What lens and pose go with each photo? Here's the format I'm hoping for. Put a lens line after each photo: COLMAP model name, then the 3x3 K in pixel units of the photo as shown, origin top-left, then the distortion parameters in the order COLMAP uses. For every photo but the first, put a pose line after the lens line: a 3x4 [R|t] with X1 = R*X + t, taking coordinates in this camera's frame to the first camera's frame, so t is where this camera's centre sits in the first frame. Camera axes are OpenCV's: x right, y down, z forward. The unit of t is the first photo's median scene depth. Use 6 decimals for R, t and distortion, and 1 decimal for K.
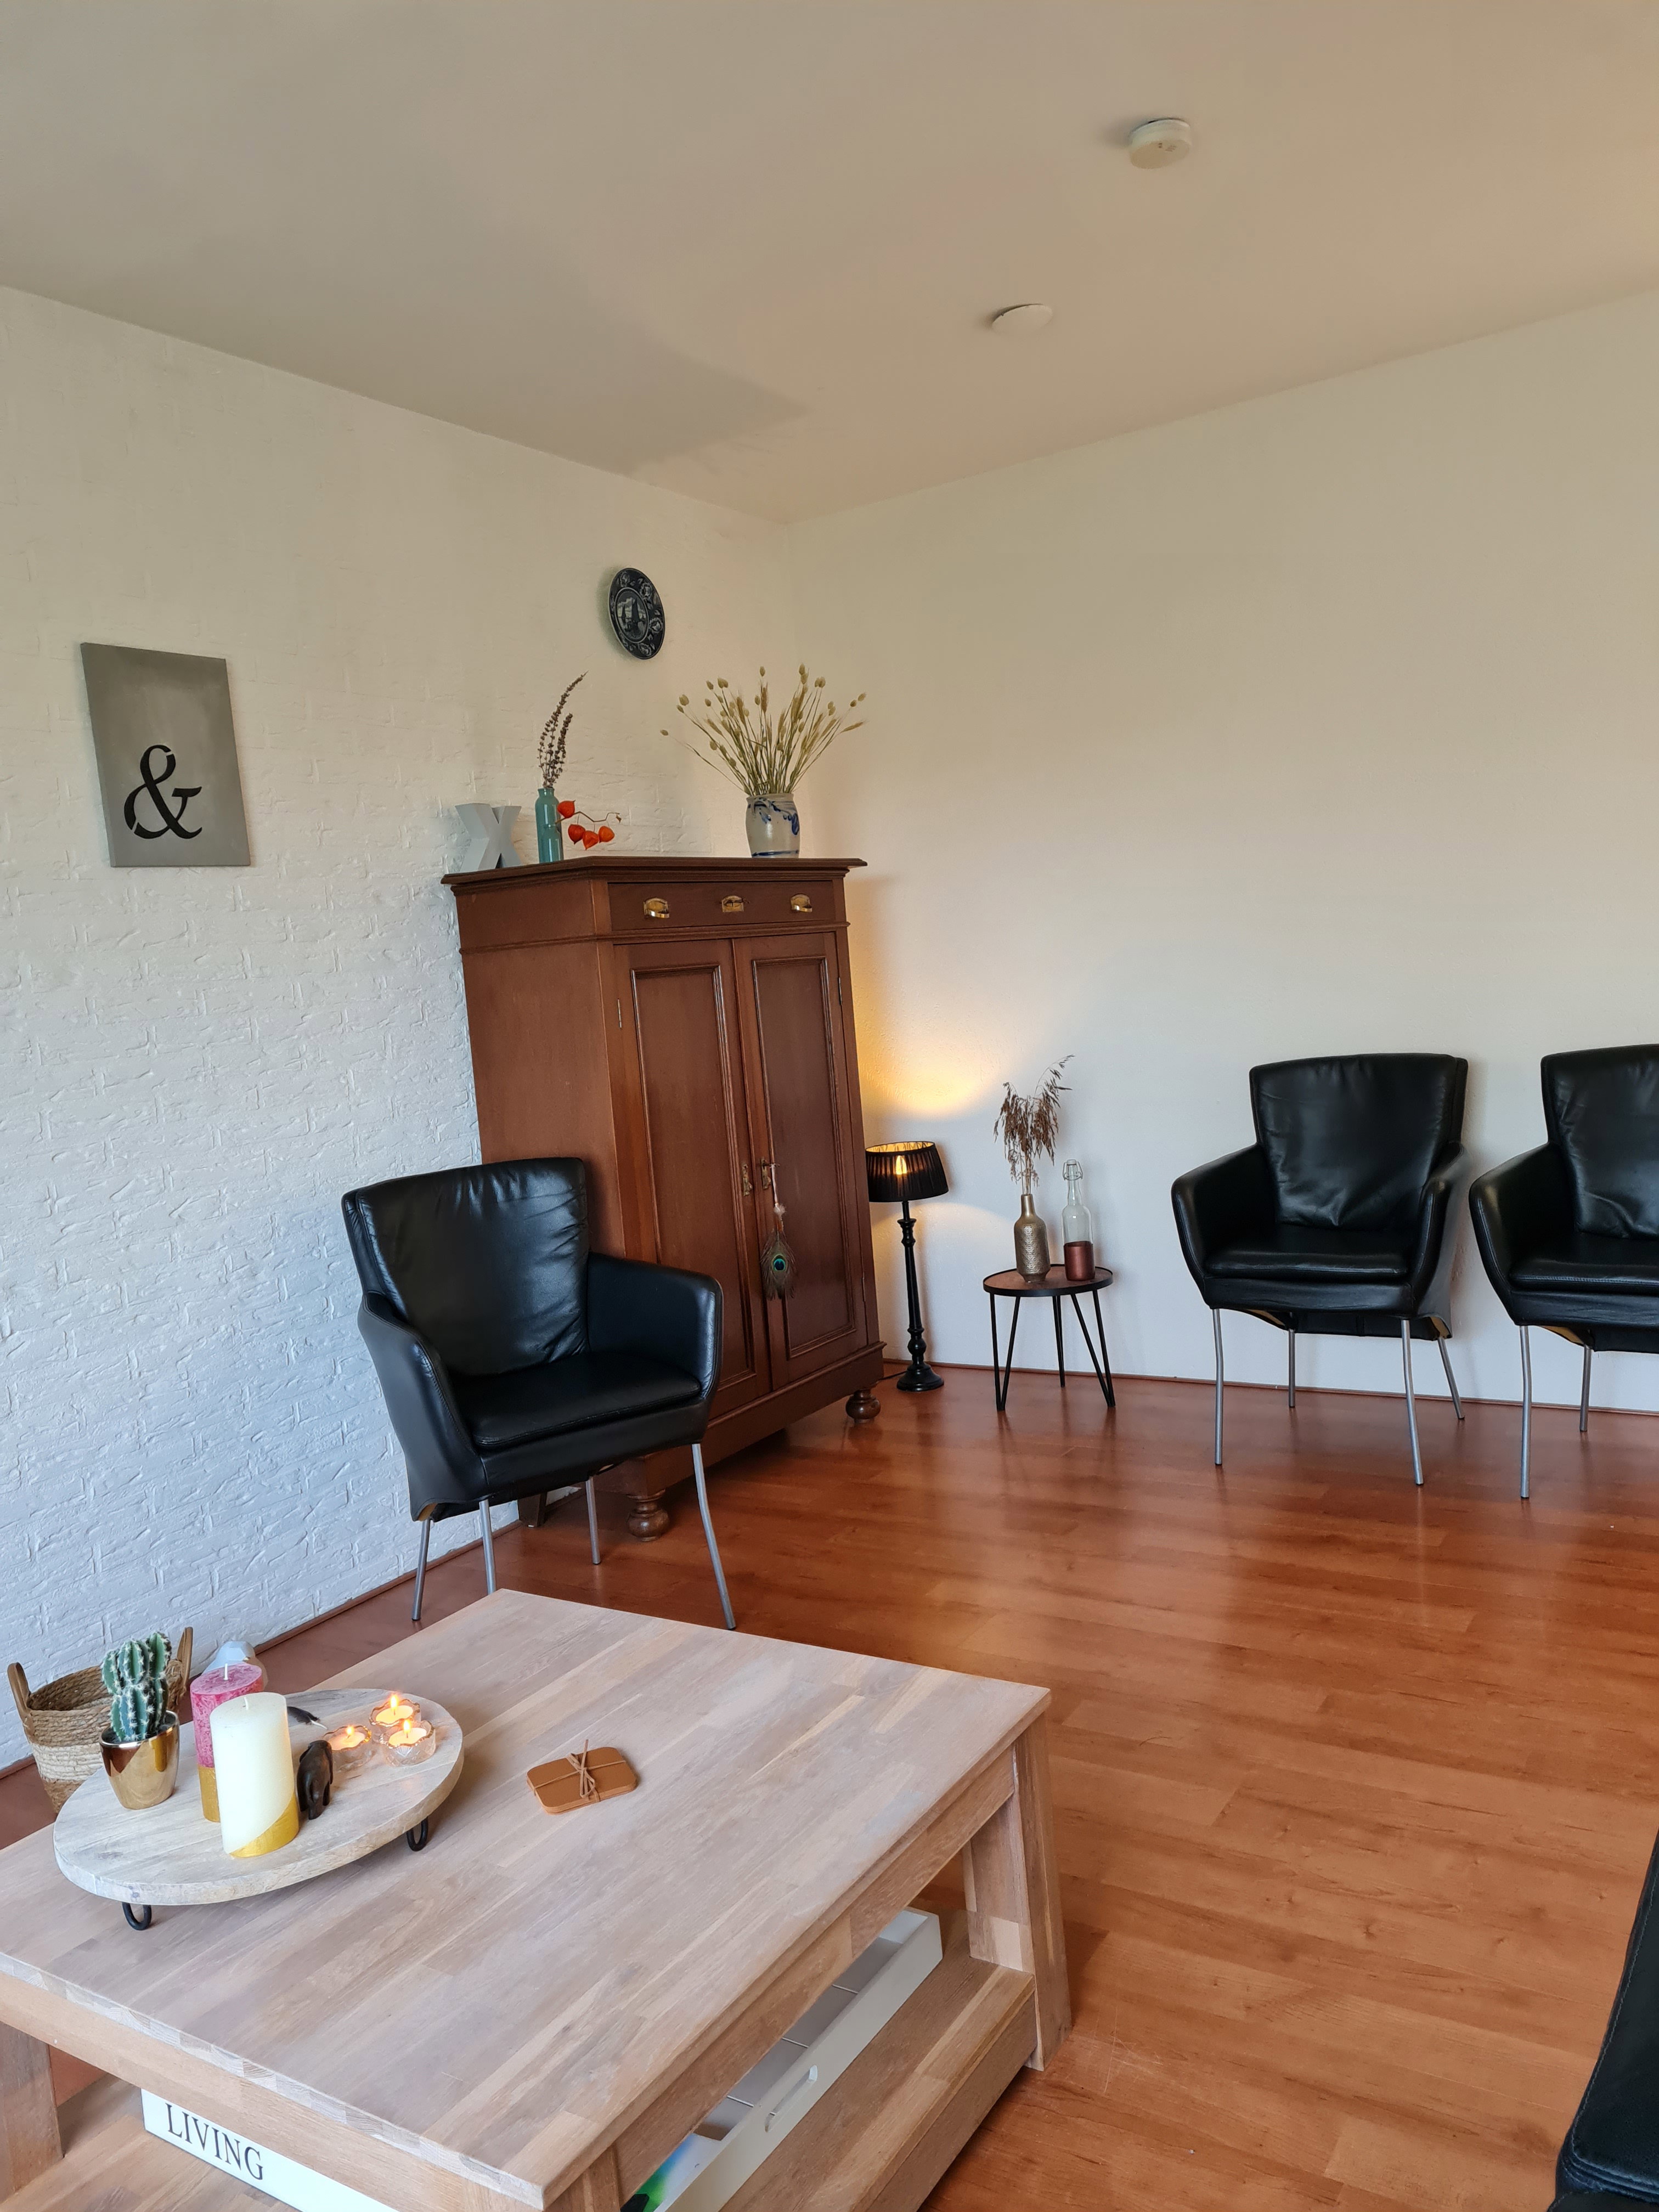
lens RADIAL K [[1683.1, 0, 814.4], [0, 1683.1, 1092.4], [0, 0, 1]] dist [0.063822, -0.001104]
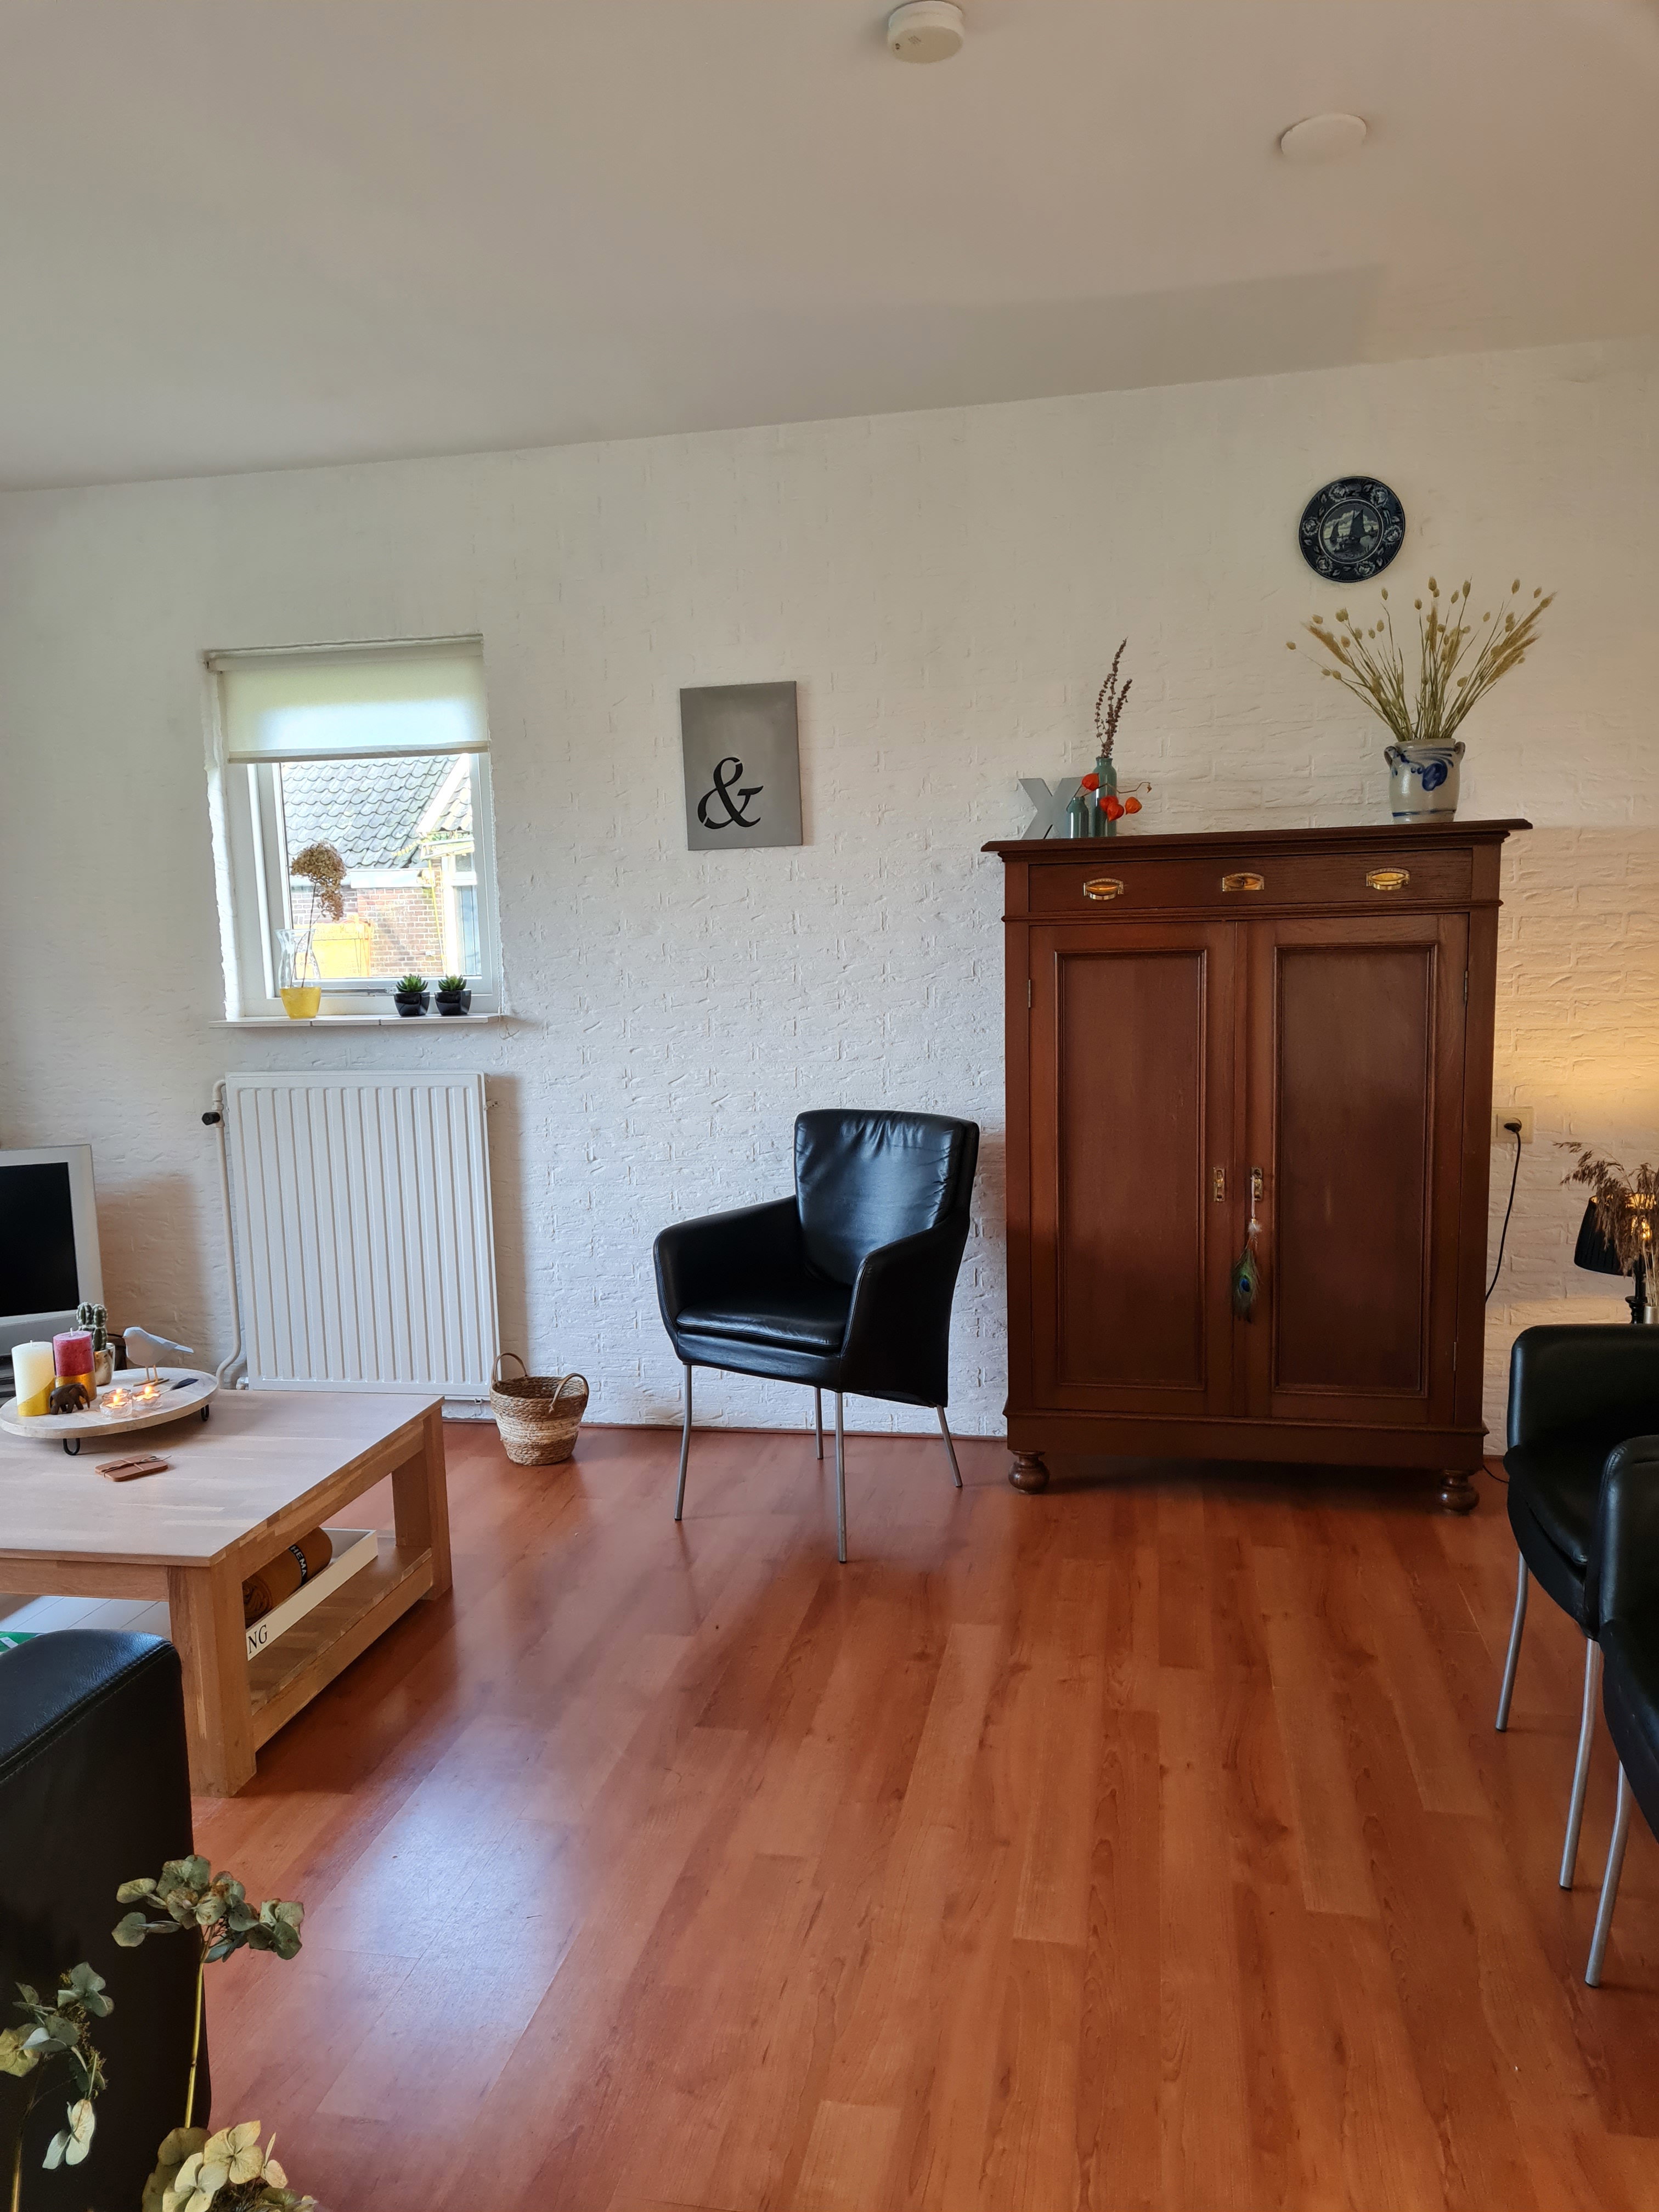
lens RADIAL K [[1683.1, 0, 813.4], [0, 1683.1, 1124.5], [0, 0, 1]] dist [0.063822, -0.001104]
pose [[0.348622, 0.195978, -0.916545, 0.899328], [-0.073747, 0.980599, 0.181623, -0.164413], [0.934357, 0.004275, 0.356311, 0.580662]]
